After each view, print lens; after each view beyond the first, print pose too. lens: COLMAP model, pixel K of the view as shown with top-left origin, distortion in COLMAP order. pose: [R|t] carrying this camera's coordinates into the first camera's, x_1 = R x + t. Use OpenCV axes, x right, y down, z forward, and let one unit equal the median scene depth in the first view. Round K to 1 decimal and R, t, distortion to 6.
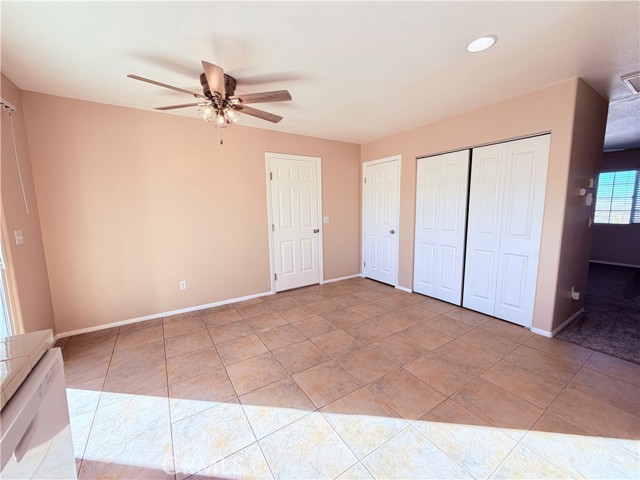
lens RADIAL K [[255.0, 0, 321.0], [0, 255.0, 240.1], [0, 0, 1]] dist [-0.000517, -0.000359]
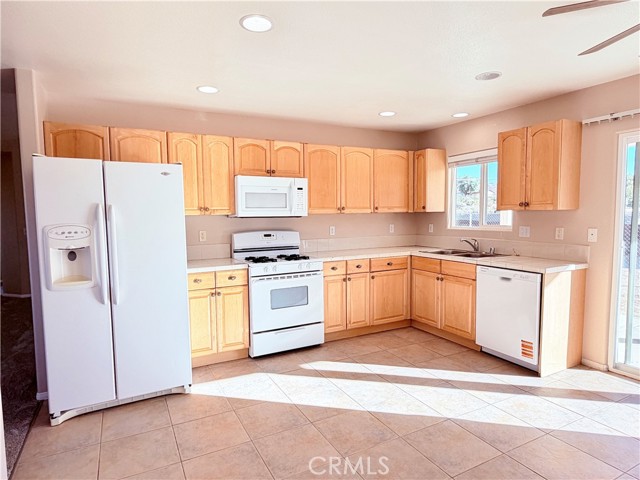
lens RADIAL K [[381.5, 0, 317.0], [0, 381.5, 240.7], [0, 0, 1]] dist [-0.004386, 0.005772]
pose [[-0.994283, 0.014895, 0.105737, 0.324488], [0.036039, 0.978932, 0.200980, -0.340406], [-0.100516, 0.203642, -0.973872, 2.278498]]
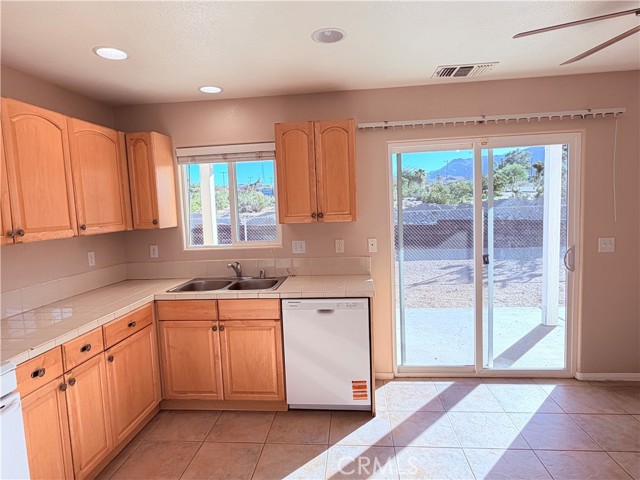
lens RADIAL K [[381.5, 0, 316.2], [0, 381.5, 241.6], [0, 0, 1]] dist [-0.004386, 0.005772]
pose [[-0.630495, 0.107367, -0.768731, 0.740035], [-0.056168, 0.981479, 0.183148, -0.275709], [0.774158, 0.158652, -0.612788, 1.194009]]
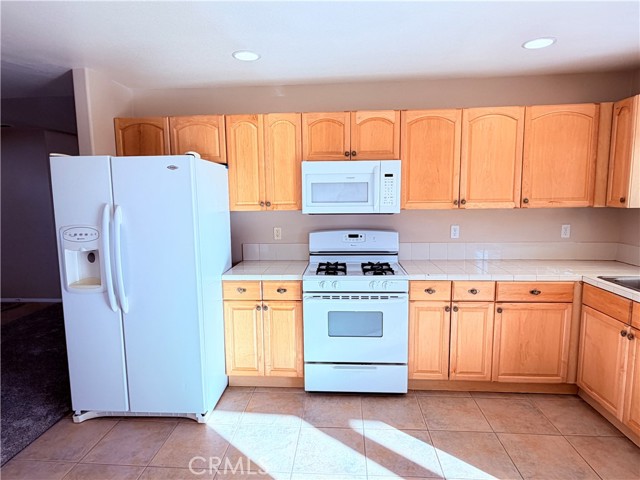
lens RADIAL K [[381.5, 0, 315.2], [0, 381.5, 239.8], [0, 0, 1]] dist [-0.004386, 0.005772]
pose [[-0.789173, -0.054306, 0.611766, -0.112821], [0.102253, 0.970563, 0.218062, -0.311123], [-0.605600, 0.234643, -0.760389, 1.508120]]
